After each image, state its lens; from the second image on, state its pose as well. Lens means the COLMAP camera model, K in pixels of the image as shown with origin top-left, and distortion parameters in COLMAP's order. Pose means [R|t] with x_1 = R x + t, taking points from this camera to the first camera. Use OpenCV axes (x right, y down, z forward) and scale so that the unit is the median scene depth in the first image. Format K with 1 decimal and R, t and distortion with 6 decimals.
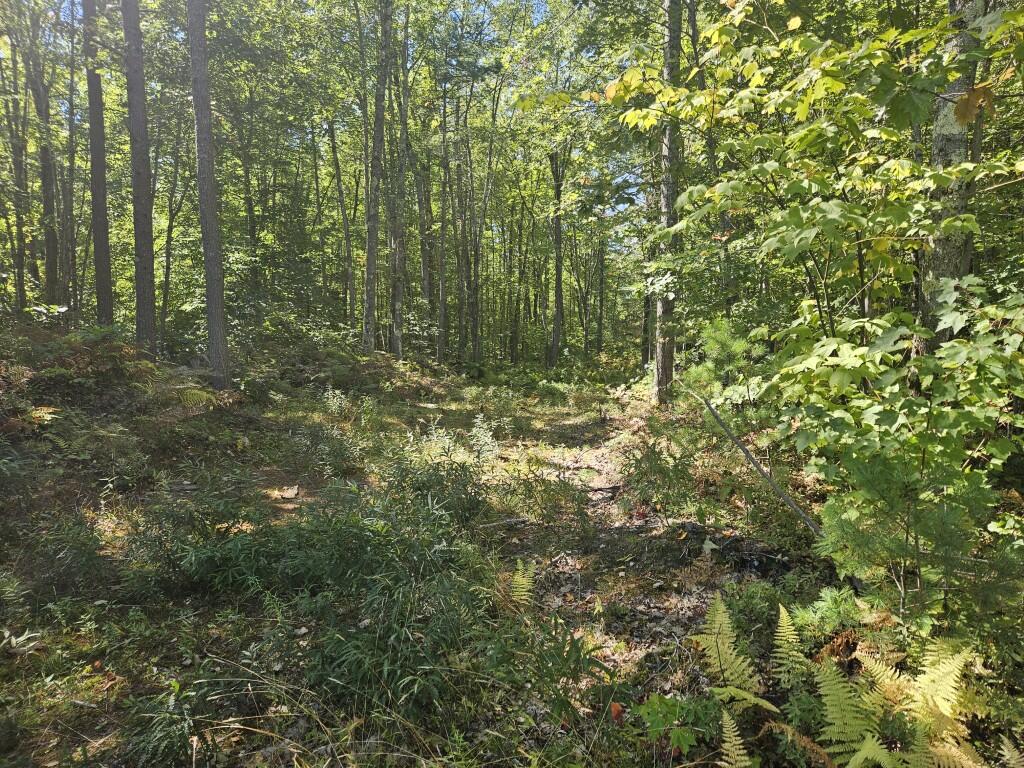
lens RADIAL K [[681.3, 0, 510.4], [0, 681.3, 382.4], [0, 0, 1]] dist [0.005514, 0.000038]
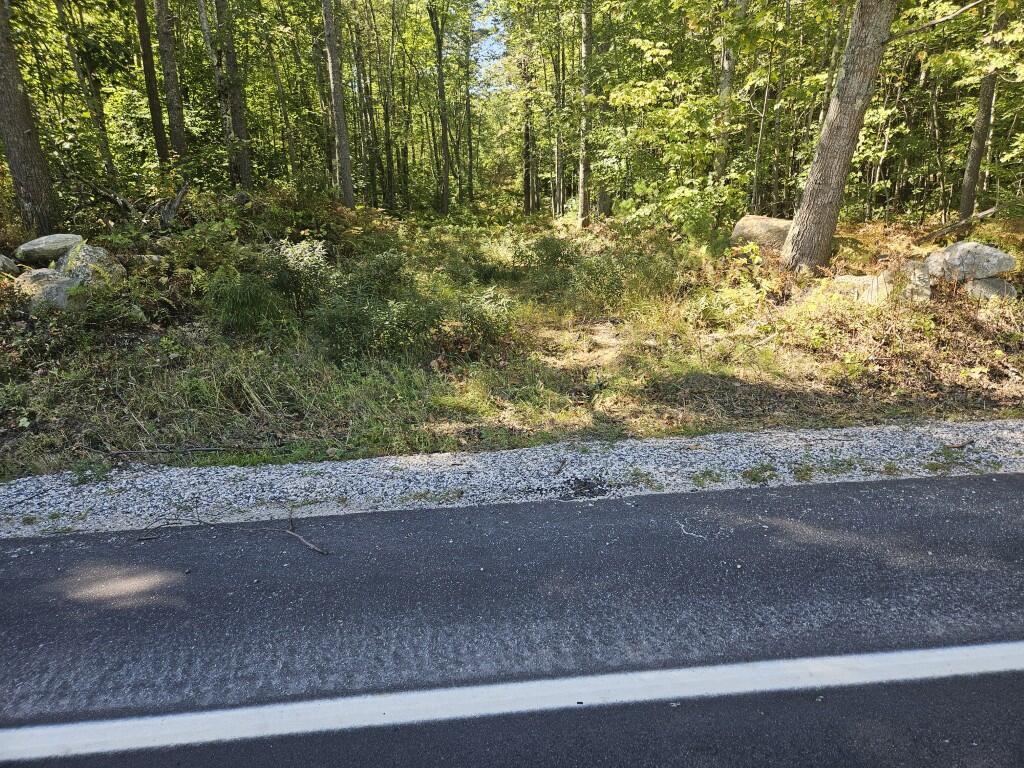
lens RADIAL K [[681.3, 0, 512.8], [0, 681.3, 385.2], [0, 0, 1]] dist [0.005514, 0.000038]
pose [[0.974274, -0.081462, 0.210129, -0.809252], [0.034030, 0.974872, 0.220152, 0.085278], [-0.222783, -0.207338, 0.952564, -1.584097]]
